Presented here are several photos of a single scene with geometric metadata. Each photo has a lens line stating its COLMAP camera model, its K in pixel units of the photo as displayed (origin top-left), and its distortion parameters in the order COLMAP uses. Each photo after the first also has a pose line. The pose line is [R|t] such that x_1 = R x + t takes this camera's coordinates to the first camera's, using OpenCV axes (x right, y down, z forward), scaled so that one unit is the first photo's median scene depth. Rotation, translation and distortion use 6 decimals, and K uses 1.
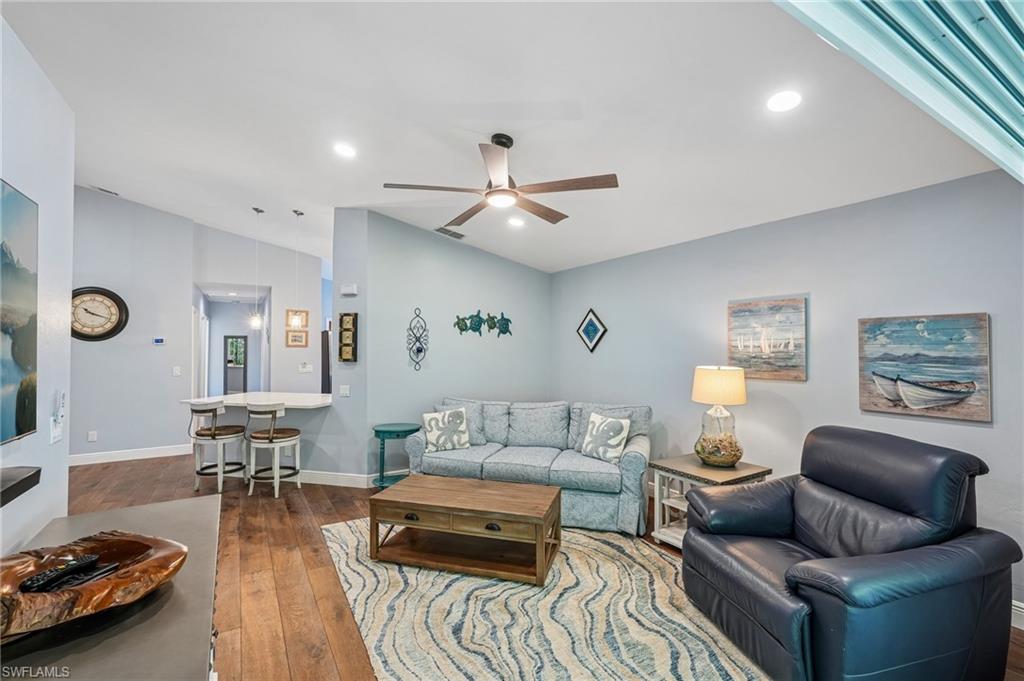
lens RADIAL K [[452.4, 0, 510.5], [0, 452.4, 337.5], [0, 0, 1]] dist [-0.015235, 0.007277]
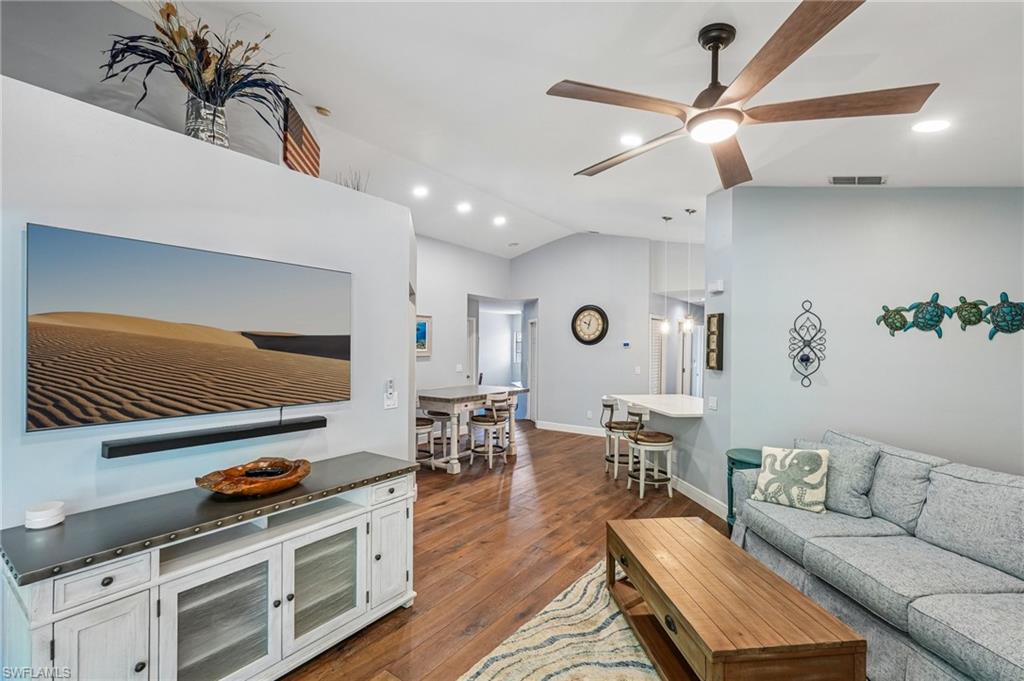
lens RADIAL K [[452.4, 0, 509.6], [0, 452.4, 346.0], [0, 0, 1]] dist [-0.015235, 0.007277]
pose [[0.381486, 0.003754, -0.924367, 0.300941], [0.010403, 0.999911, 0.008354, -0.003355], [0.924316, -0.012803, 0.381413, 0.317886]]
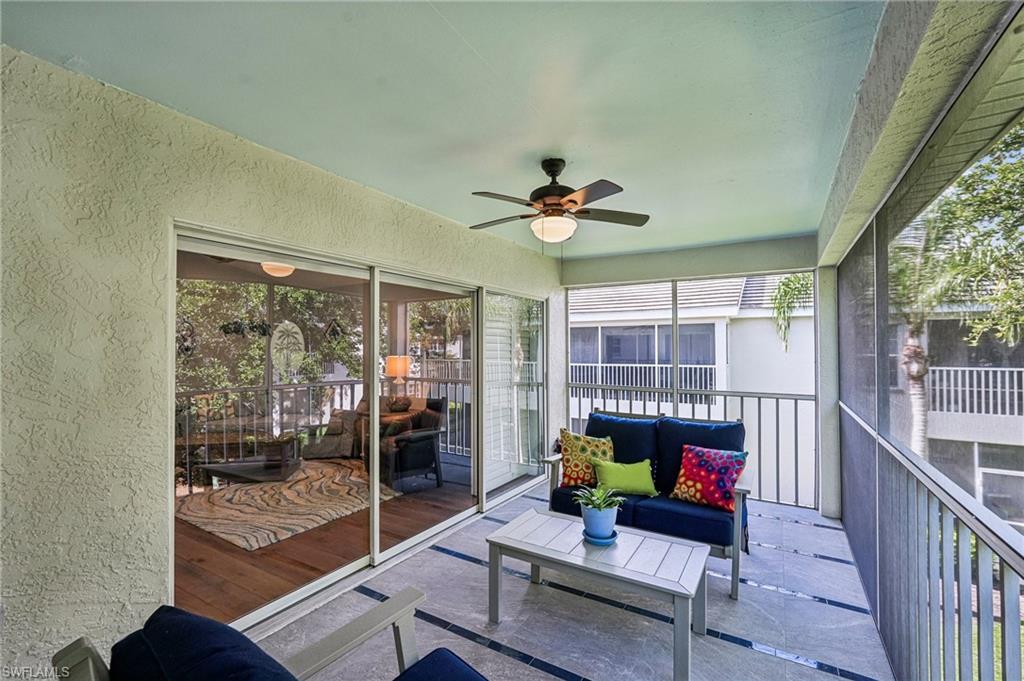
lens RADIAL K [[452.4, 0, 509.4], [0, 452.4, 340.7], [0, 0, 1]] dist [-0.015235, 0.007277]
pose [[0.891907, -0.000952, 0.452219, 0.034619], [-0.000757, 0.999993, 0.003598, 0.000943], [-0.452219, -0.003551, 0.891900, -0.565601]]
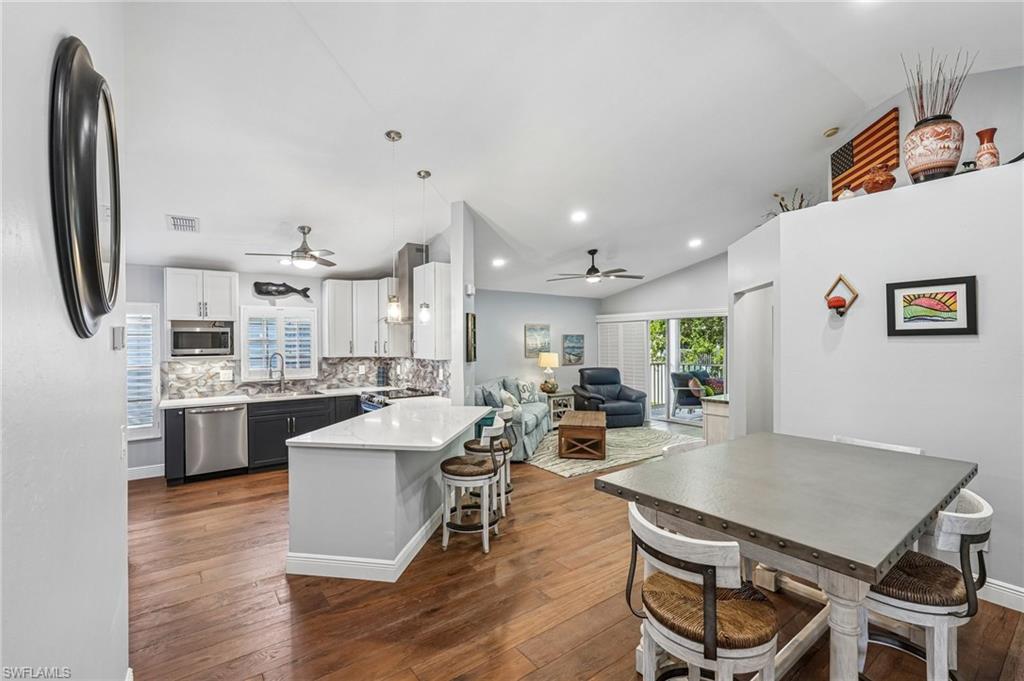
lens RADIAL K [[452.4, 0, 511.9], [0, 452.4, 341.4], [0, 0, 1]] dist [-0.015235, 0.007277]
pose [[-0.093440, -0.001499, 0.995624, -1.409812], [-0.017570, 0.999846, -0.000143, 0.006864], [-0.995470, -0.017507, -0.093452, 1.036360]]
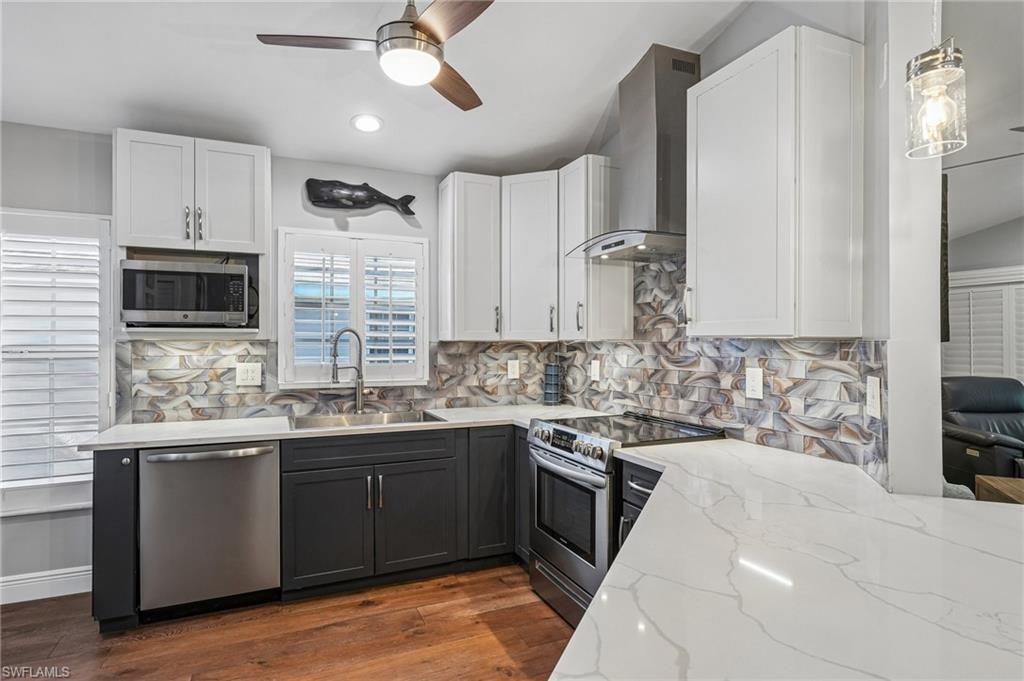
lens RADIAL K [[554.7, 0, 510.4], [0, 554.7, 339.2], [0, 0, 1]] dist [0.001797, -0.000022]
pose [[0.136005, 0.005868, 0.990691, -0.785415], [-0.024440, 0.999698, -0.002567, 0.060675], [-0.990407, -0.023863, 0.136107, 1.263254]]
